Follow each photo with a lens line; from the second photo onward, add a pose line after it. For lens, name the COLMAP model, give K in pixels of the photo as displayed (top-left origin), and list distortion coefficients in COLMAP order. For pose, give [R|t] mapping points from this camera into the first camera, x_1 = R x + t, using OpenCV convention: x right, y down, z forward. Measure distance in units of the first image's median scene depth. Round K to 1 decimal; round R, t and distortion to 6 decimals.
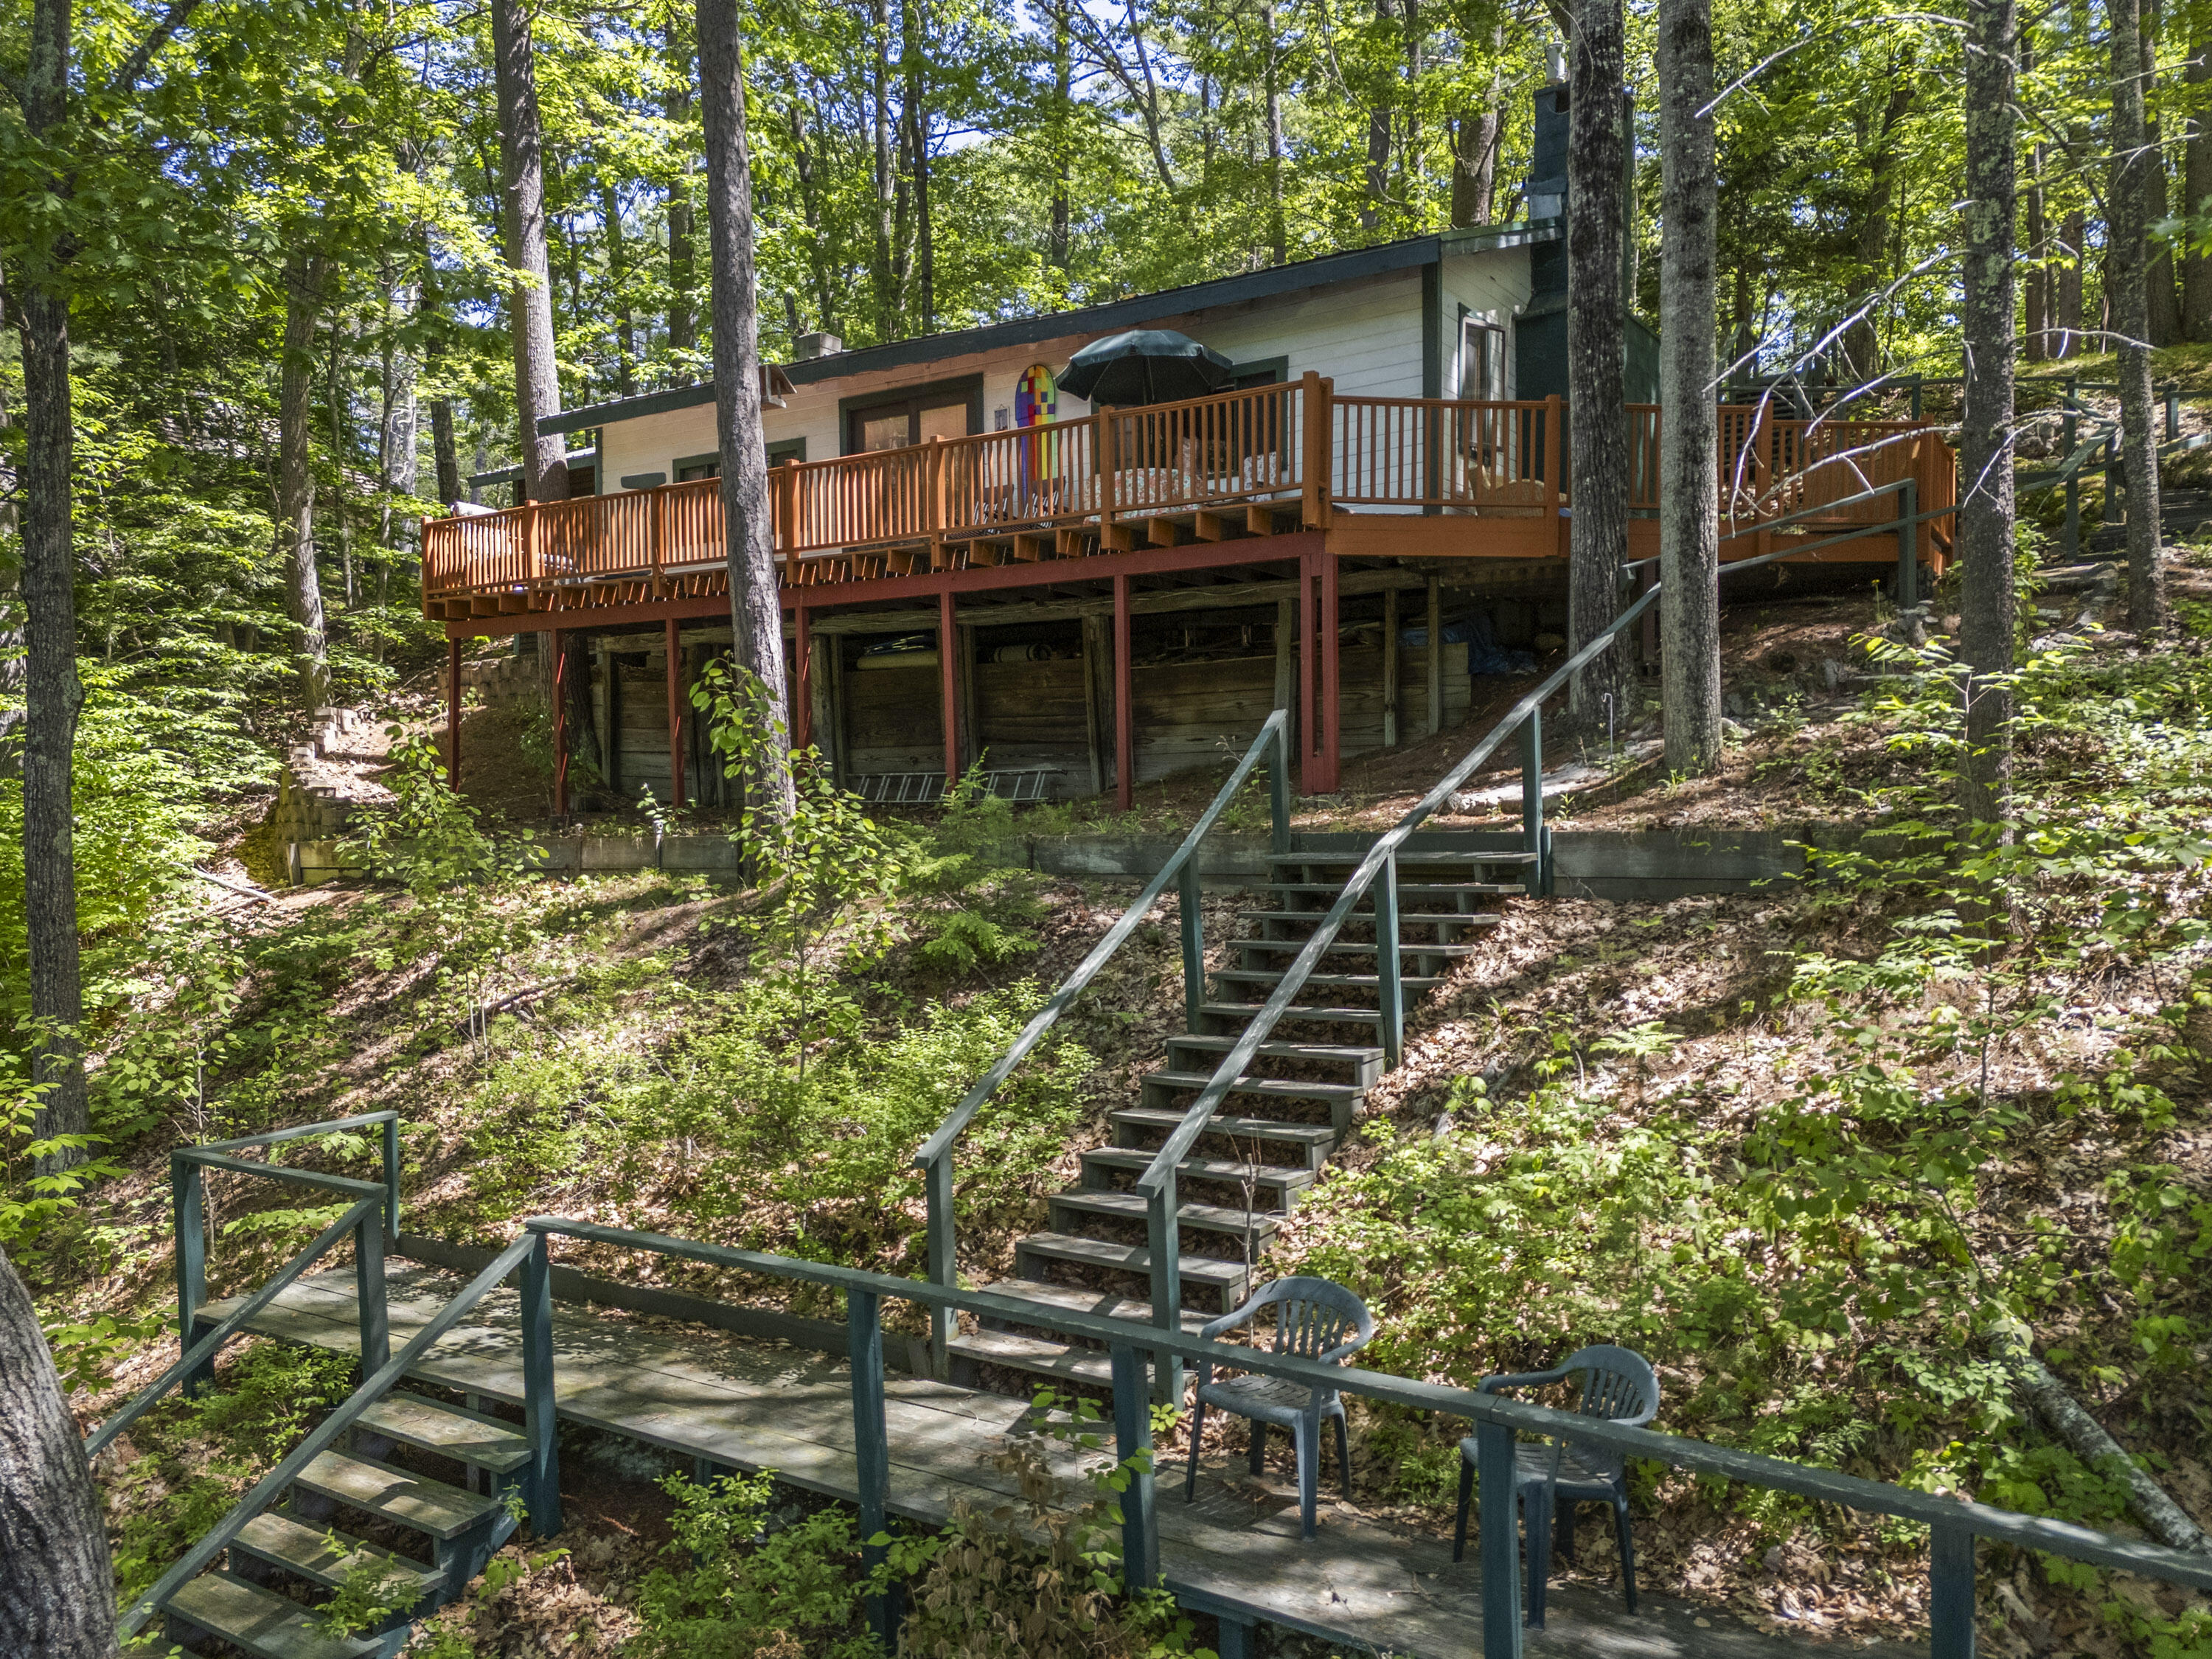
lens RADIAL K [[1628.8, 0, 1094.5], [0, 1628.8, 878.9], [0, 0, 1]] dist [0.030843, -0.003925]
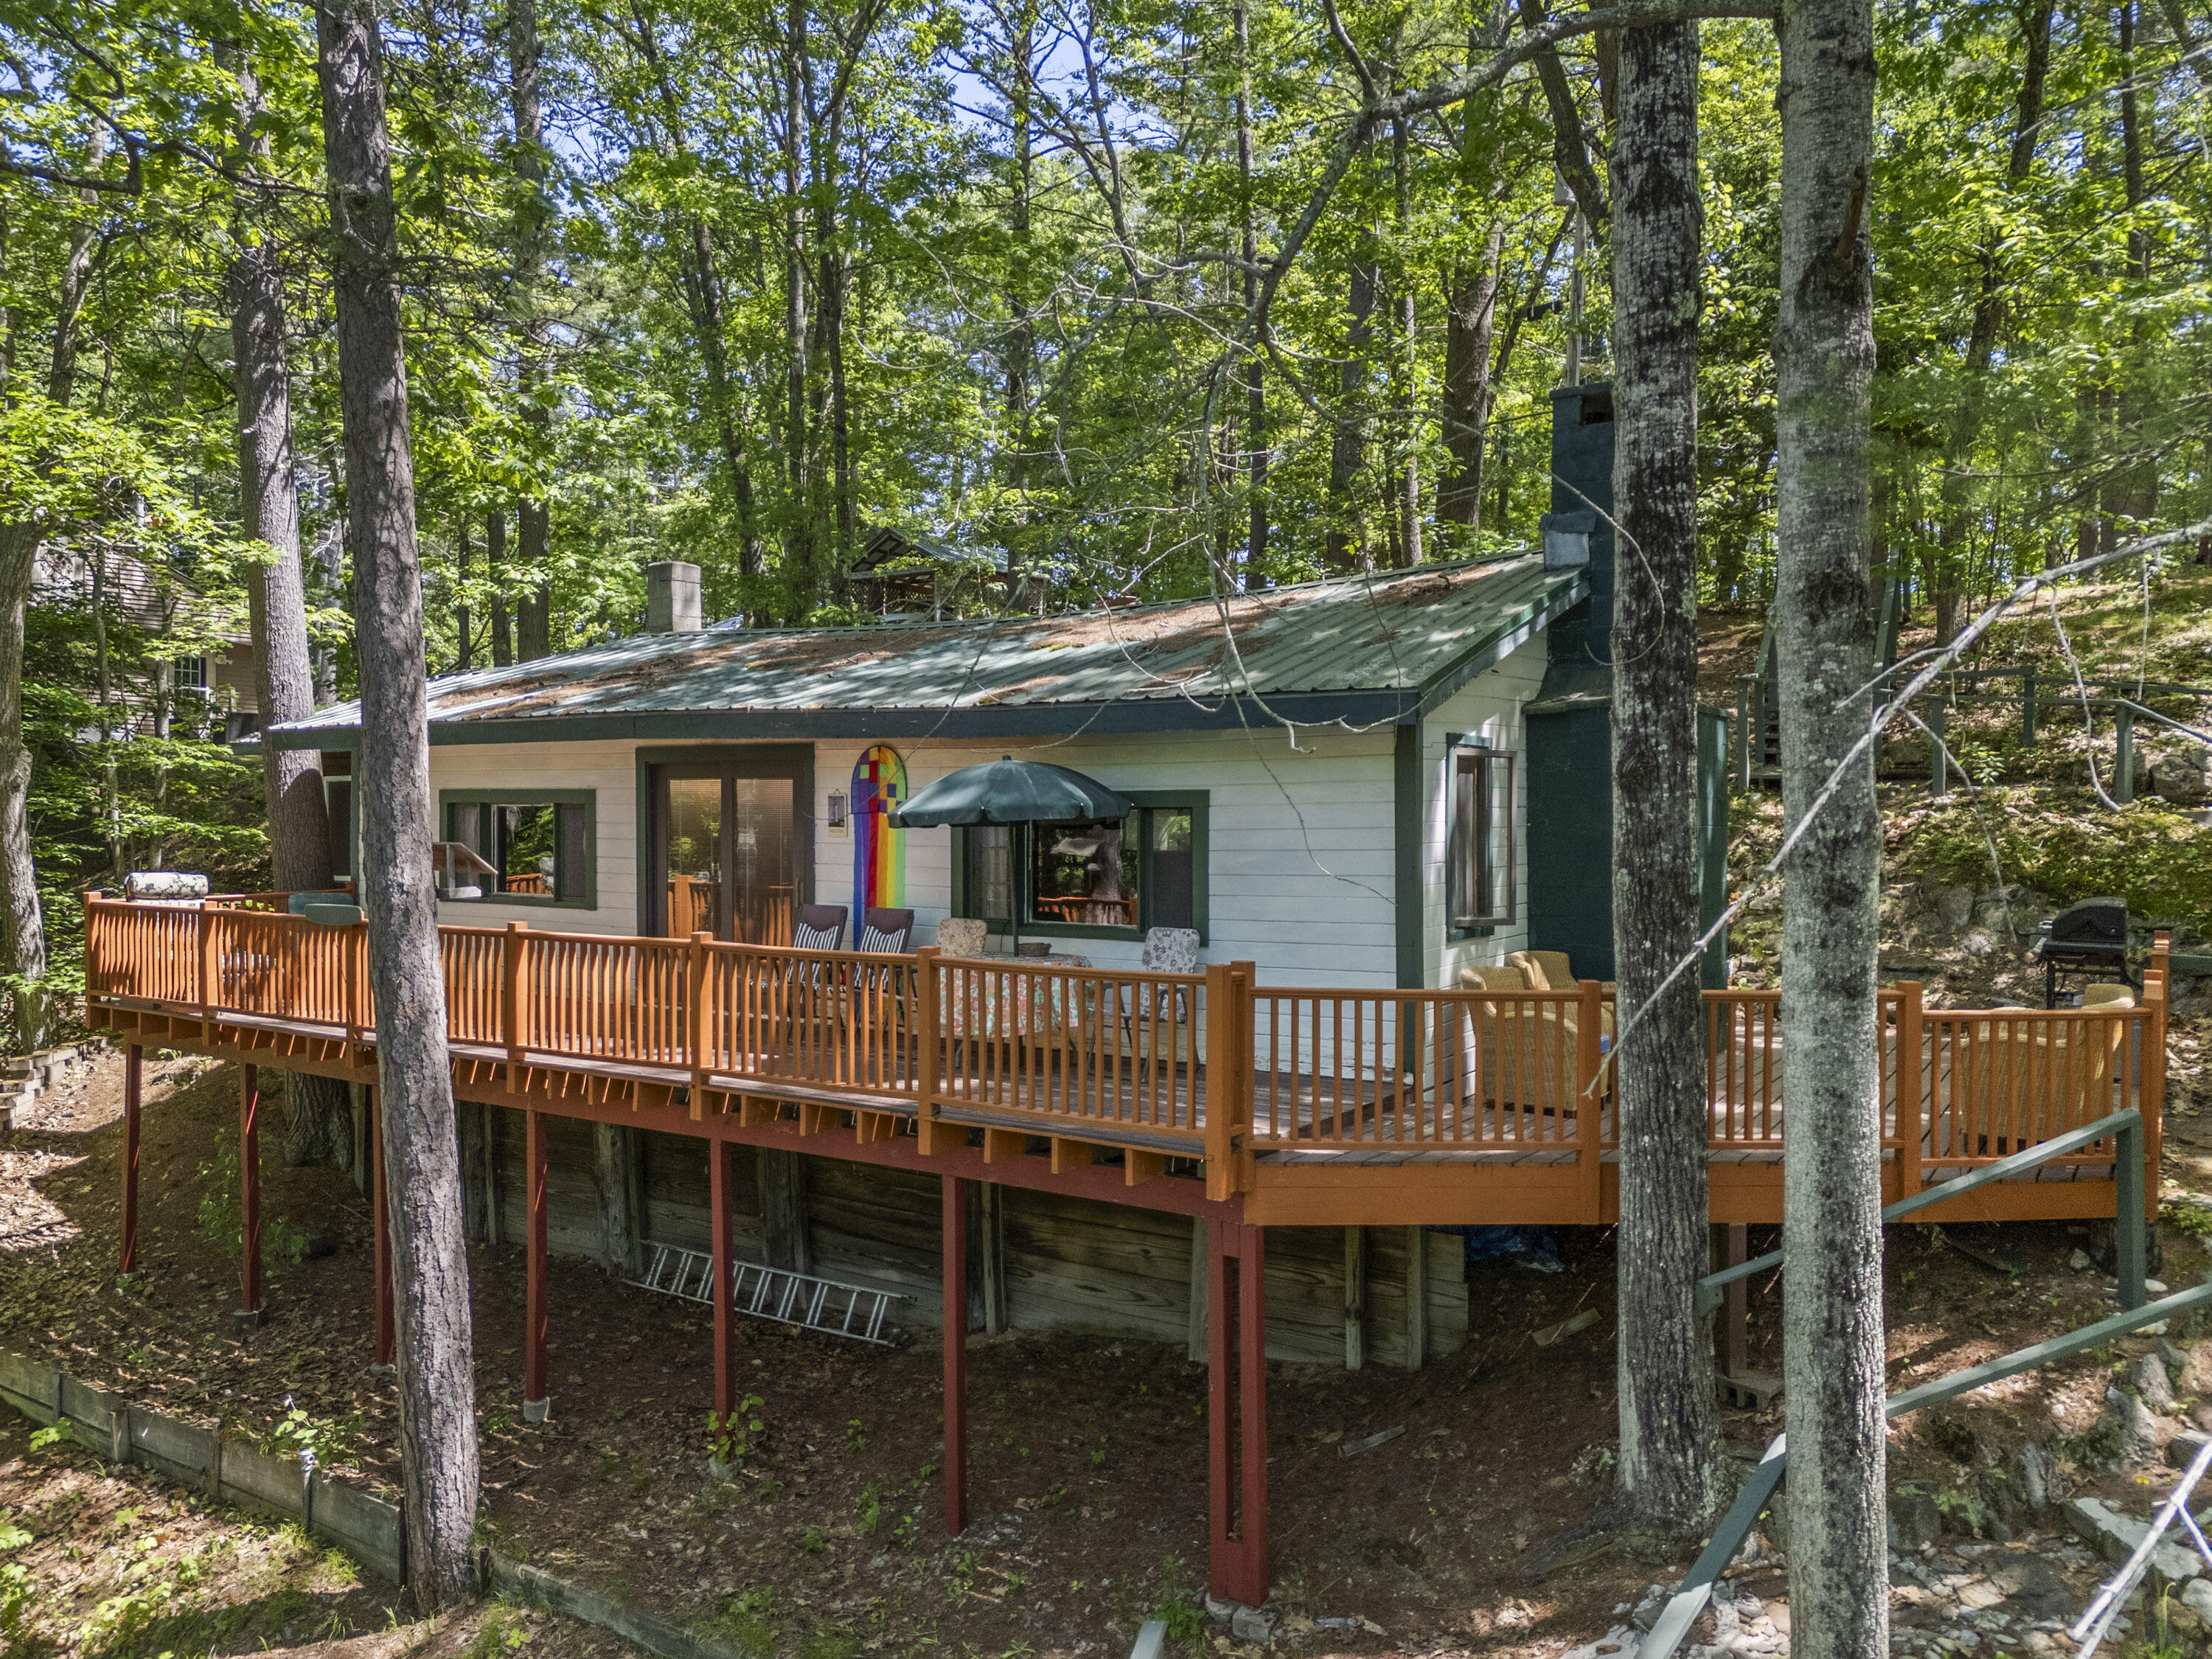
lens RADIAL K [[1618.7, 0, 1101.6], [0, 1618.7, 844.1], [0, 0, 1]] dist [0.057314, -0.041068]
pose [[0.999988, 0.002724, 0.004182, 0.067333], [-0.002683, 0.999949, -0.009768, -0.285168], [-0.004208, 0.009757, 0.999944, 0.286866]]
